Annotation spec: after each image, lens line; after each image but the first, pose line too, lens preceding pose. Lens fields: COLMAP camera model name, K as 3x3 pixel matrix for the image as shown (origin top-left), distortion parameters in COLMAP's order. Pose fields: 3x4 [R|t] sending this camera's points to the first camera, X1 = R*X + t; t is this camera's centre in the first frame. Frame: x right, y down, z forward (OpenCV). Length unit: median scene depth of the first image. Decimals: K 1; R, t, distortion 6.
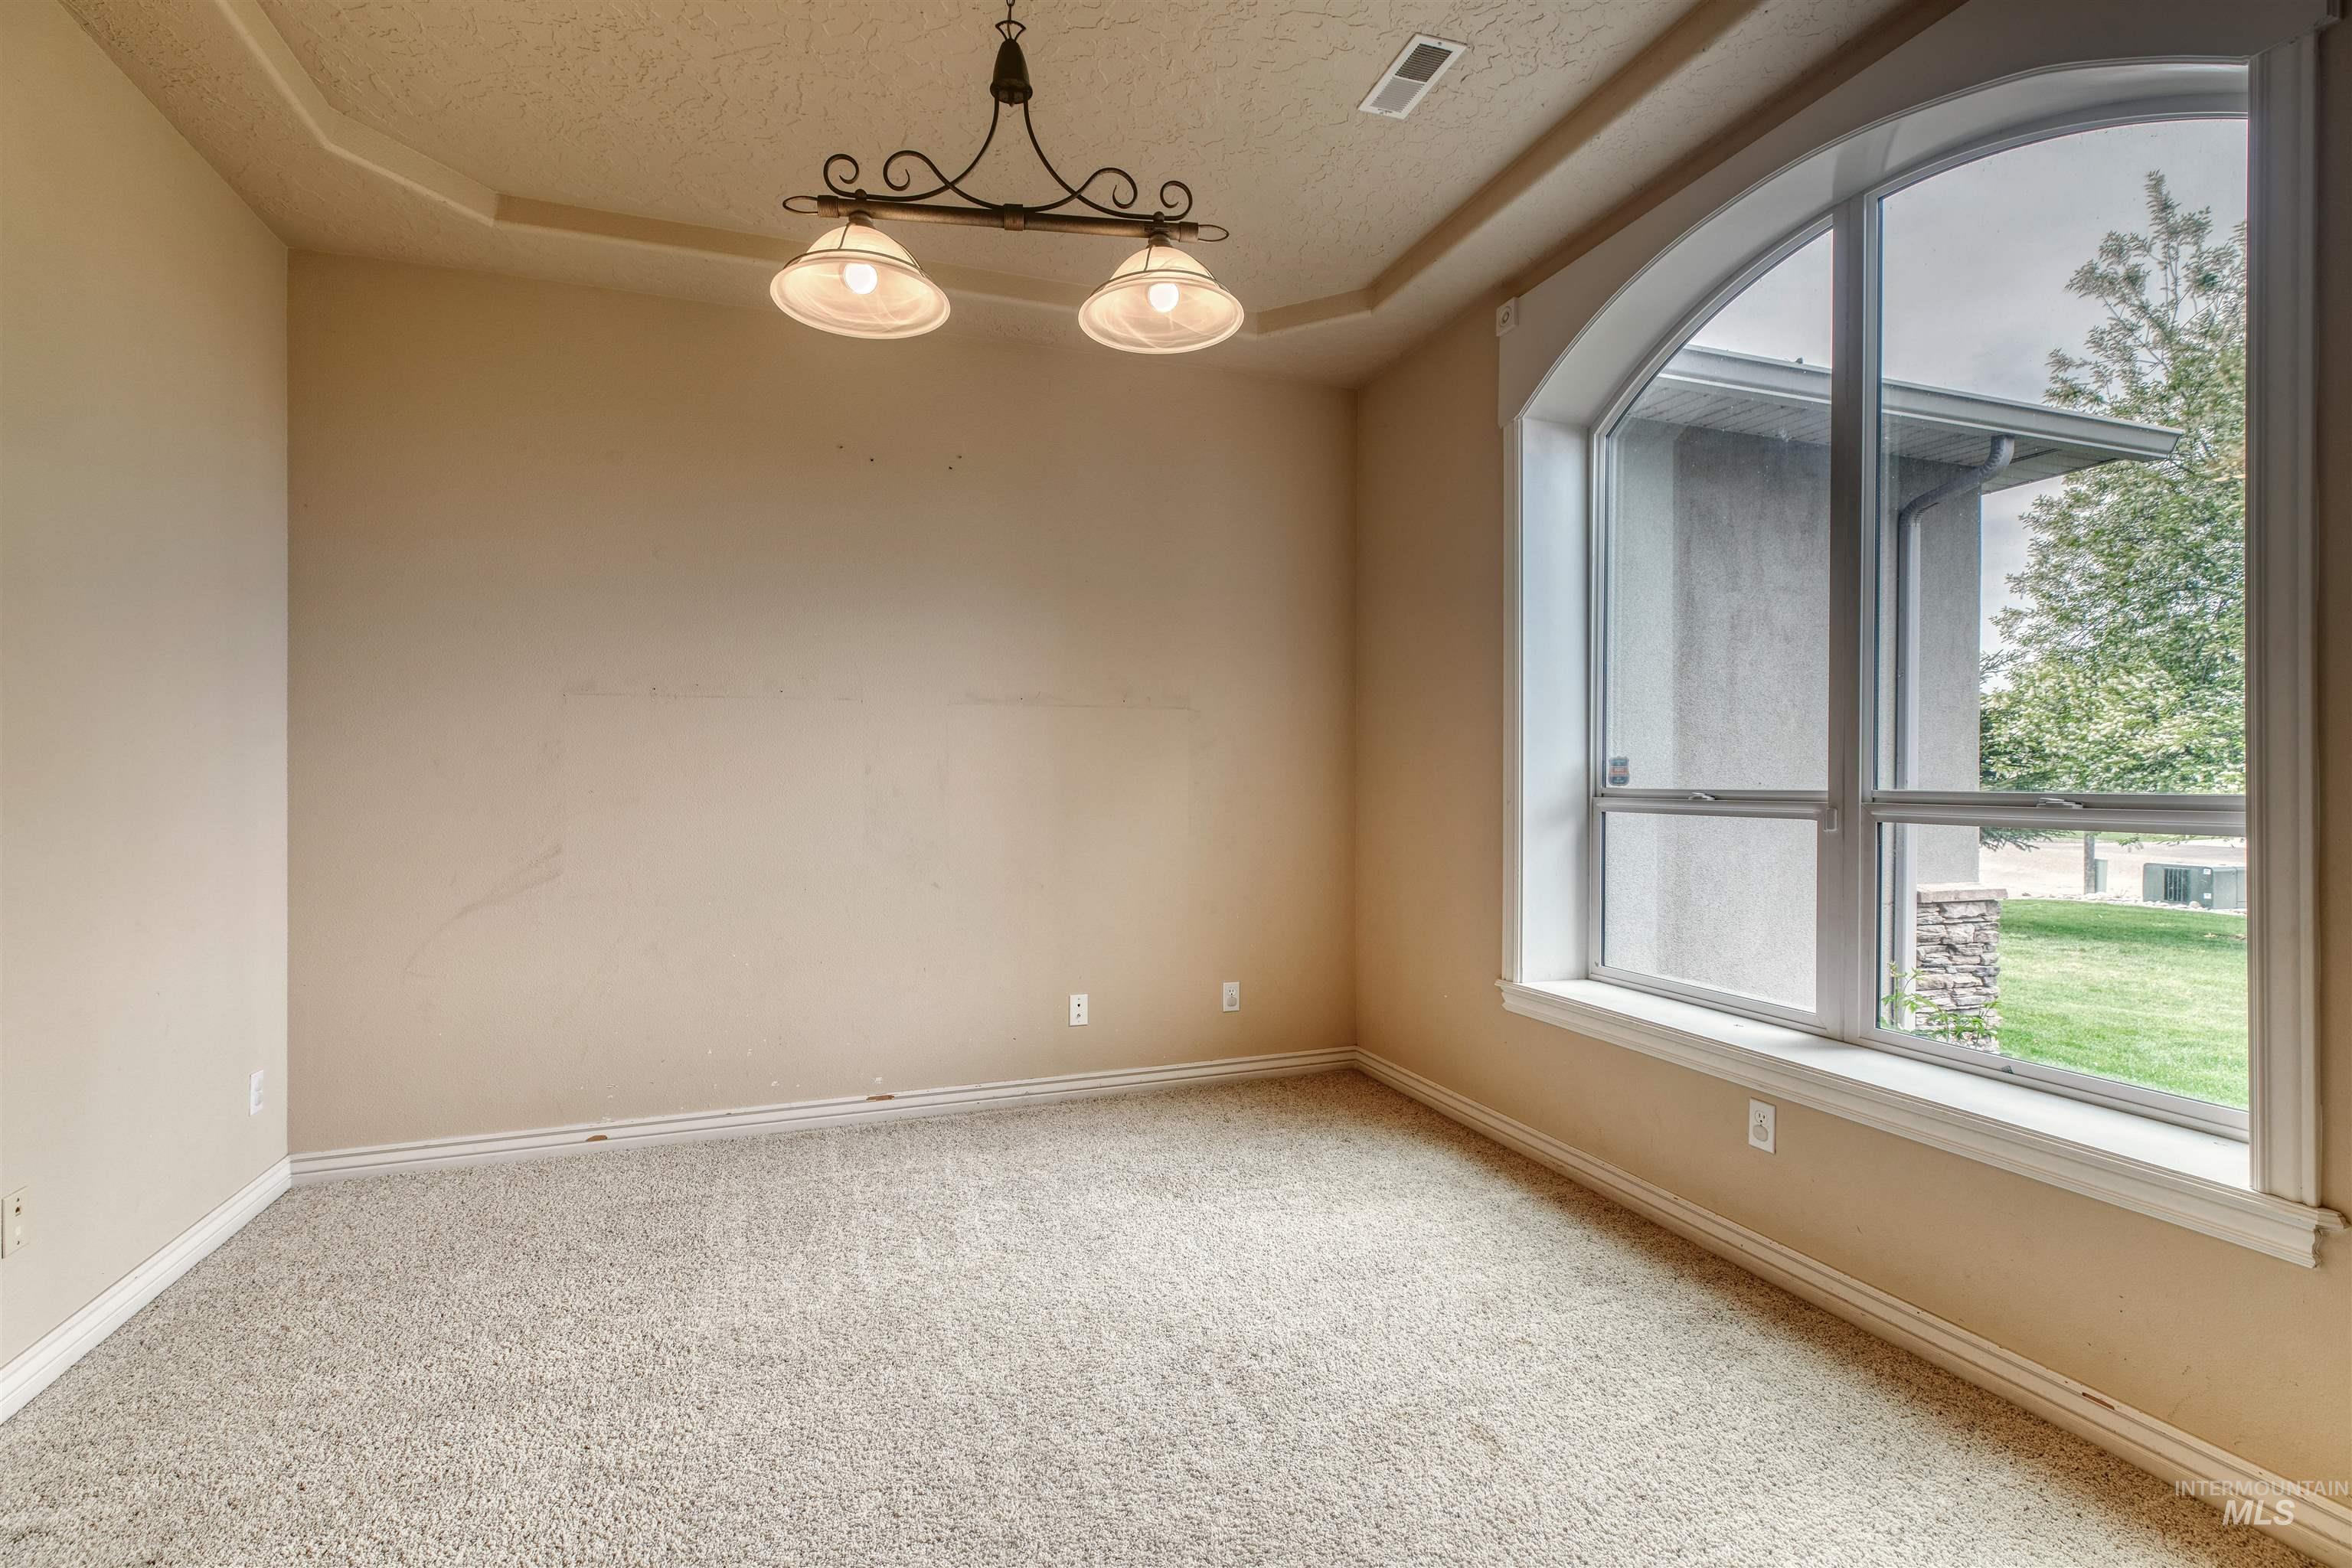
lens RADIAL K [[1054.9, 0, 1176.0], [0, 1054.9, 784.0], [0, 0, 1]] dist [0.000074, -0.000078]
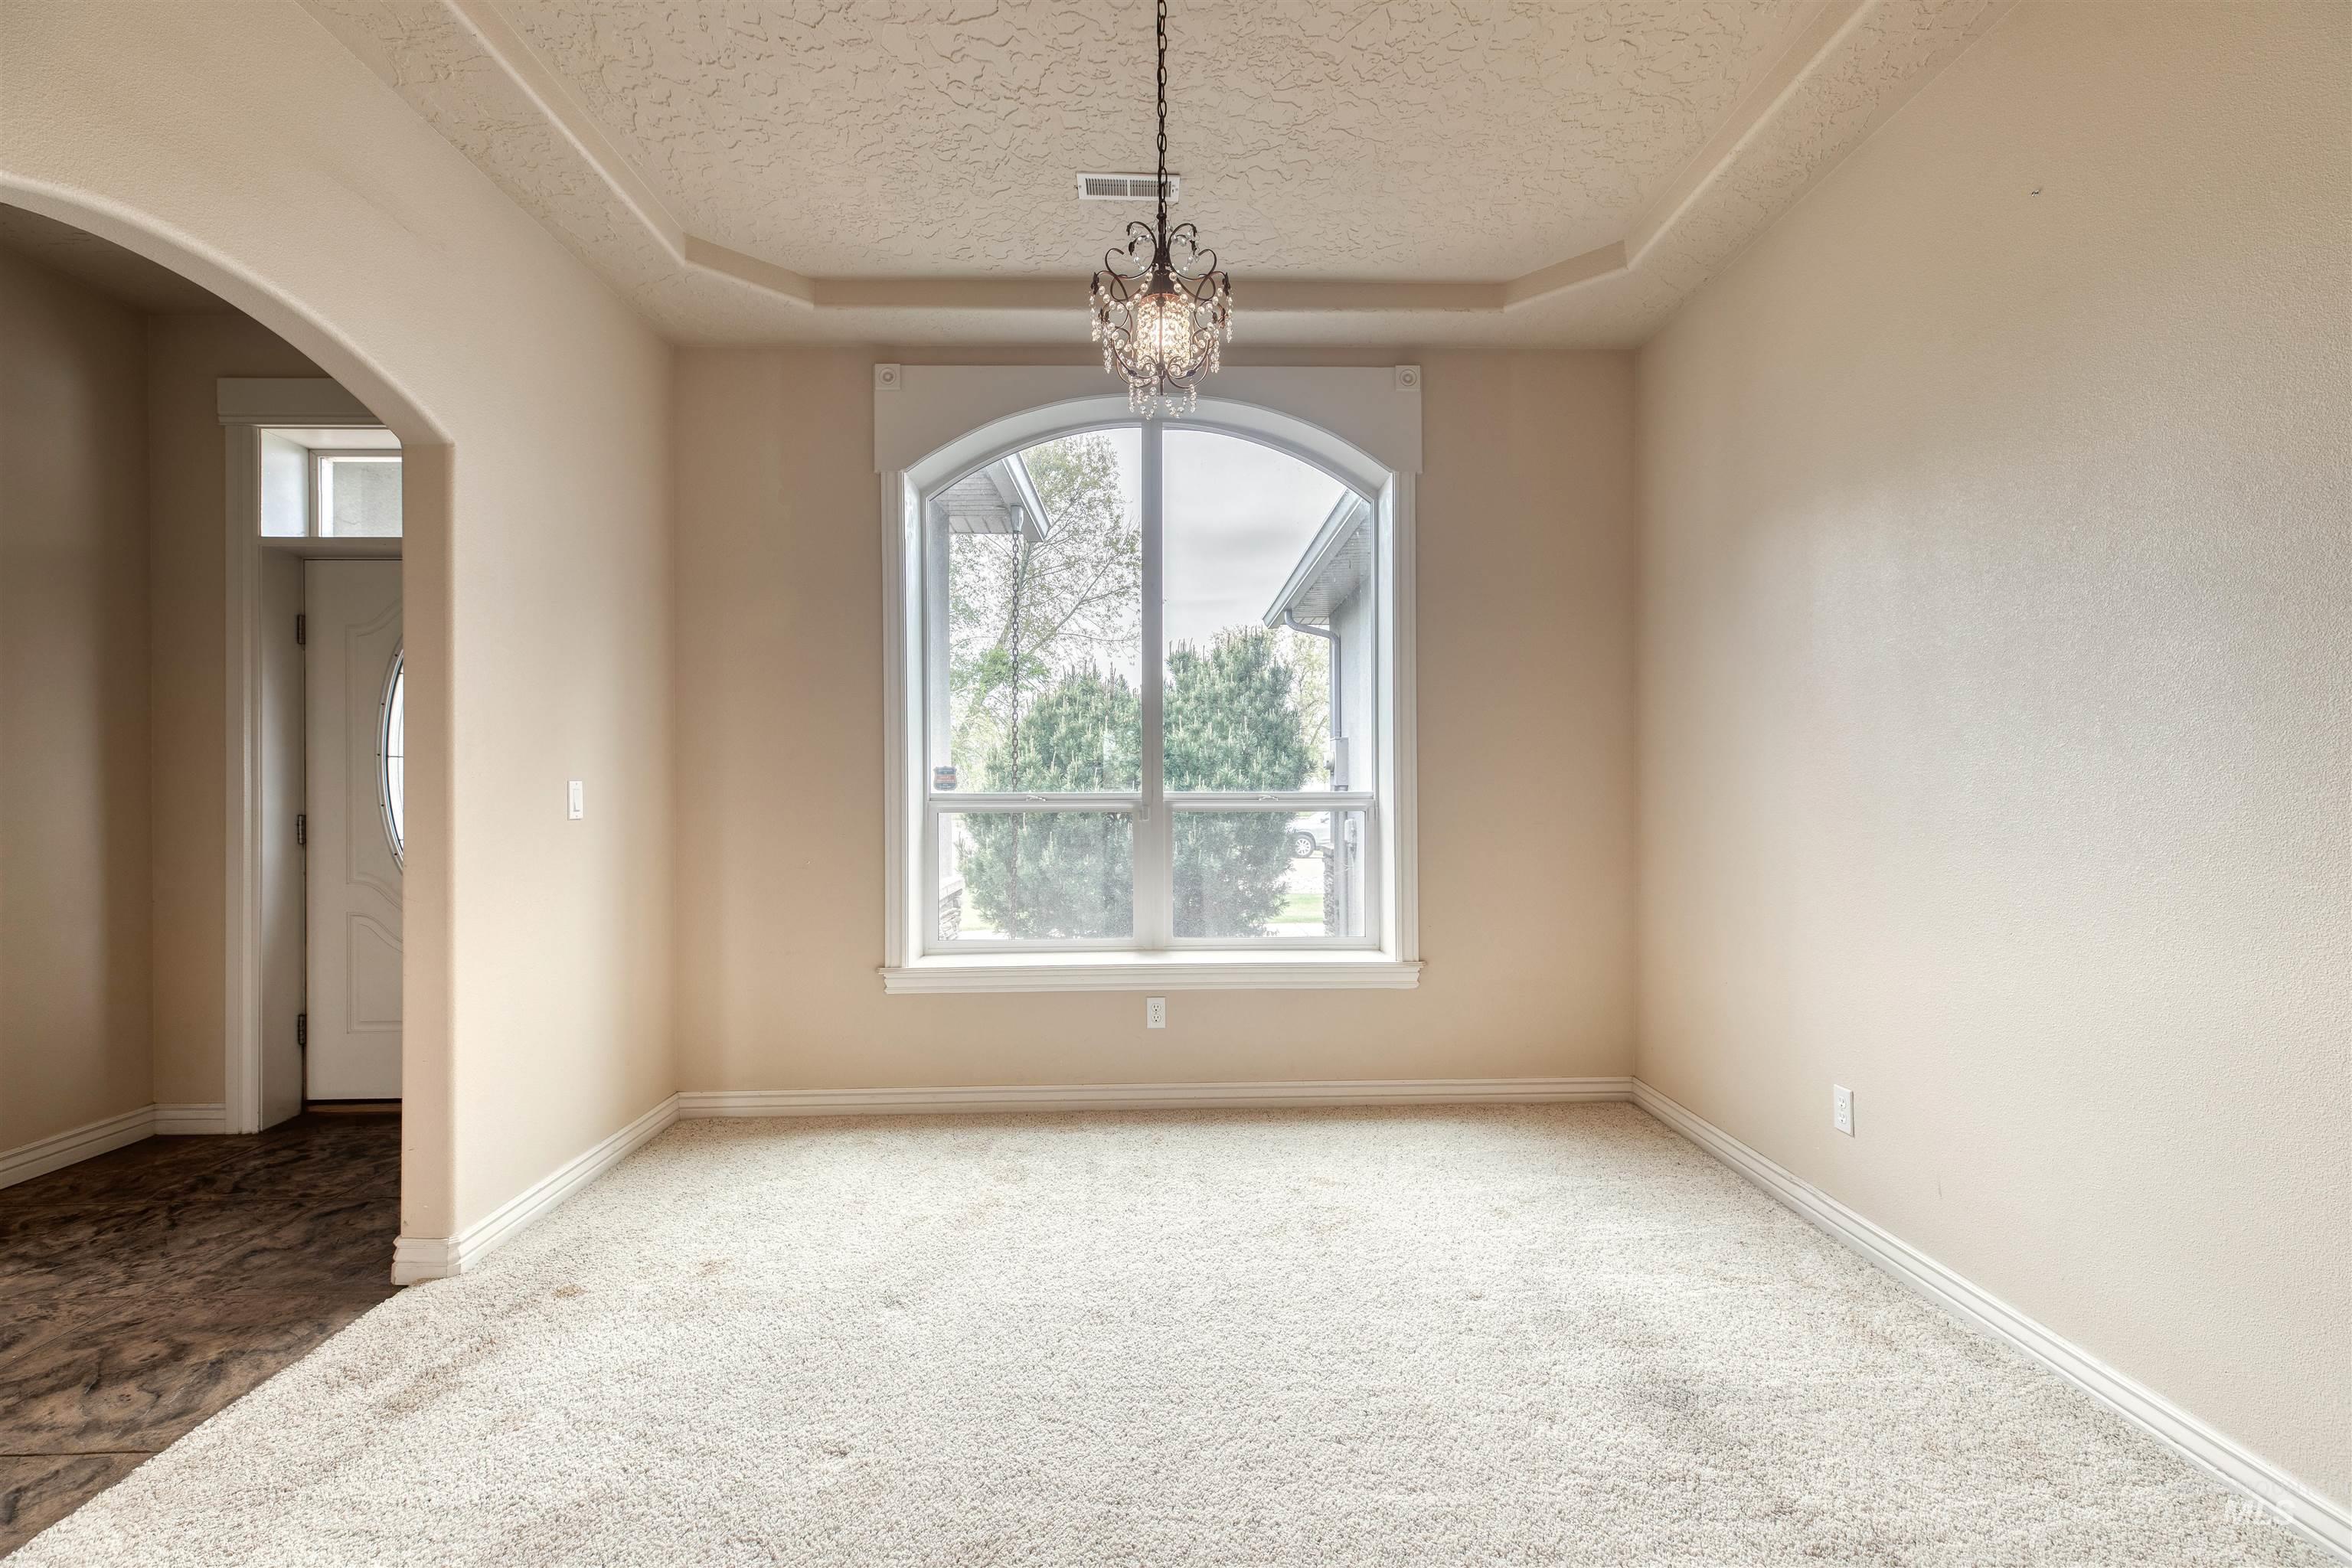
lens RADIAL K [[1073.9, 0, 1181.9], [0, 1073.9, 754.3], [0, 0, 1]] dist [0.001157, 0.000262]
pose [[0.319478, 0.014606, 0.947481, -0.765723], [0.014124, 0.999697, -0.020174, -0.013342], [-0.947488, 0.019827, 0.319175, 0.394217]]
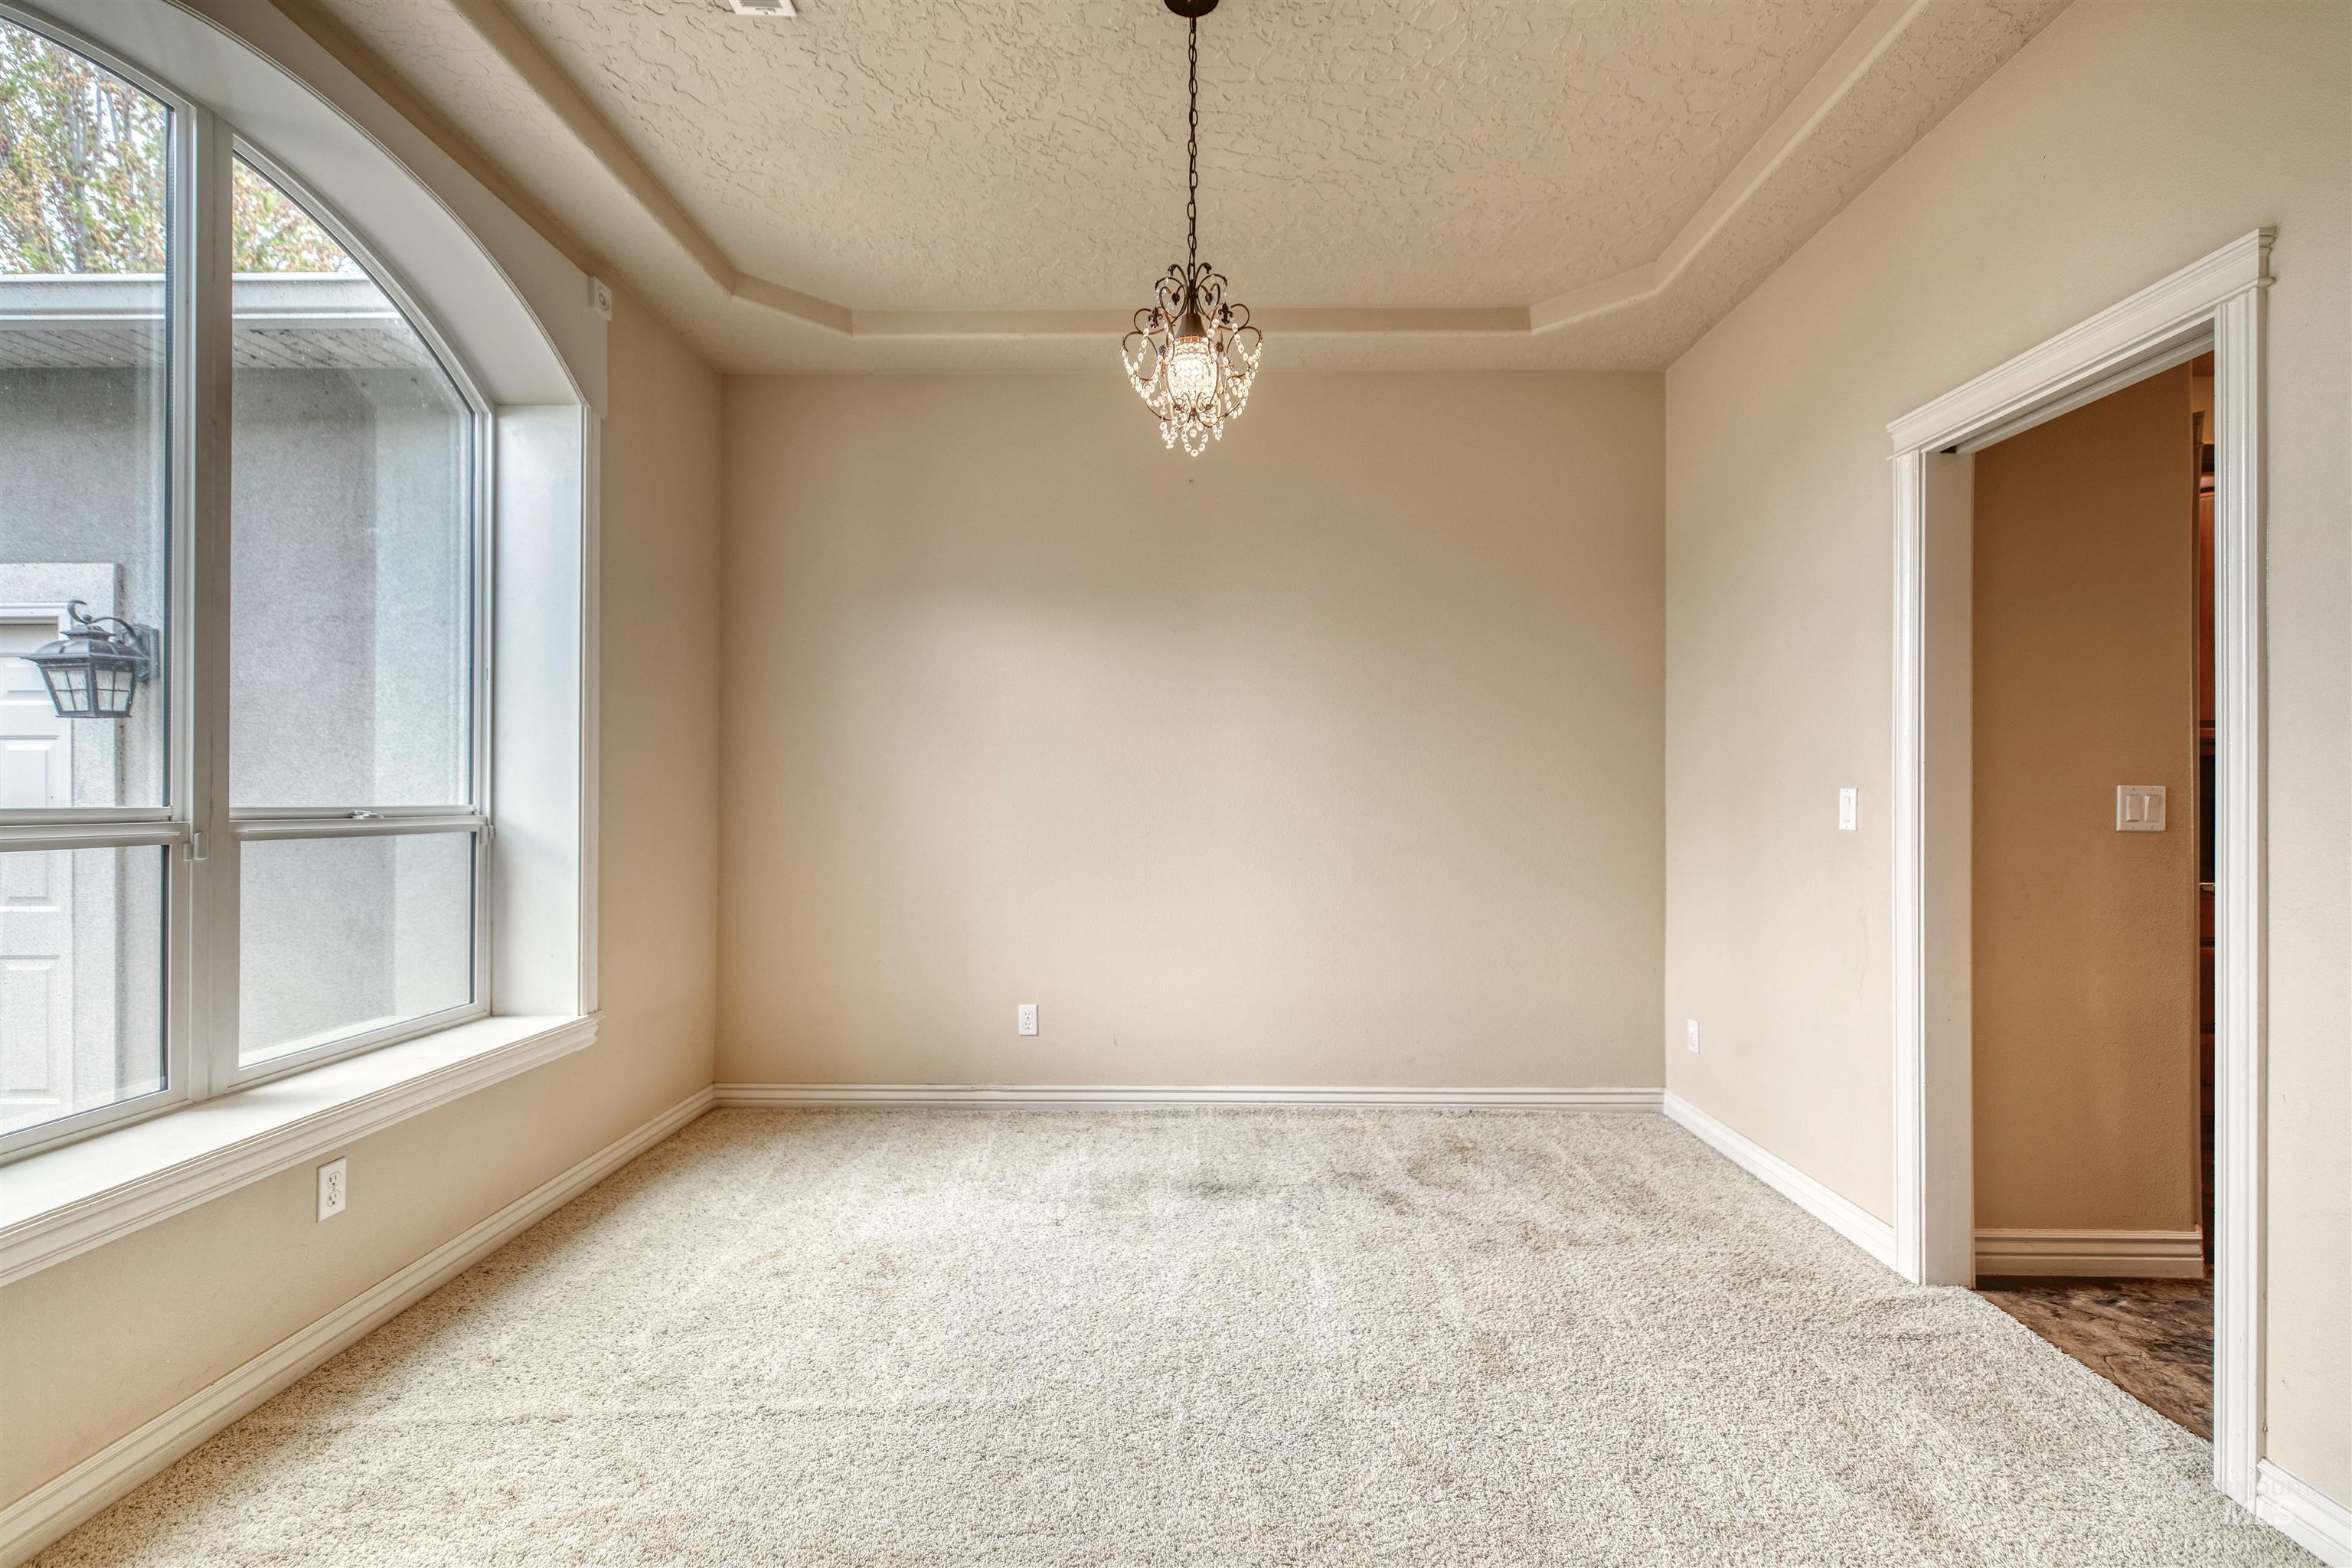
lens RADIAL K [[1054.9, 0, 1176.0], [0, 1054.9, 784.0], [0, 0, 1]] dist [0.000074, -0.000078]
pose [[-0.934686, -0.003262, 0.355460, -0.347946], [-0.005351, 0.999974, -0.004894, -0.010027], [-0.355434, -0.006477, -0.934679, 1.334041]]
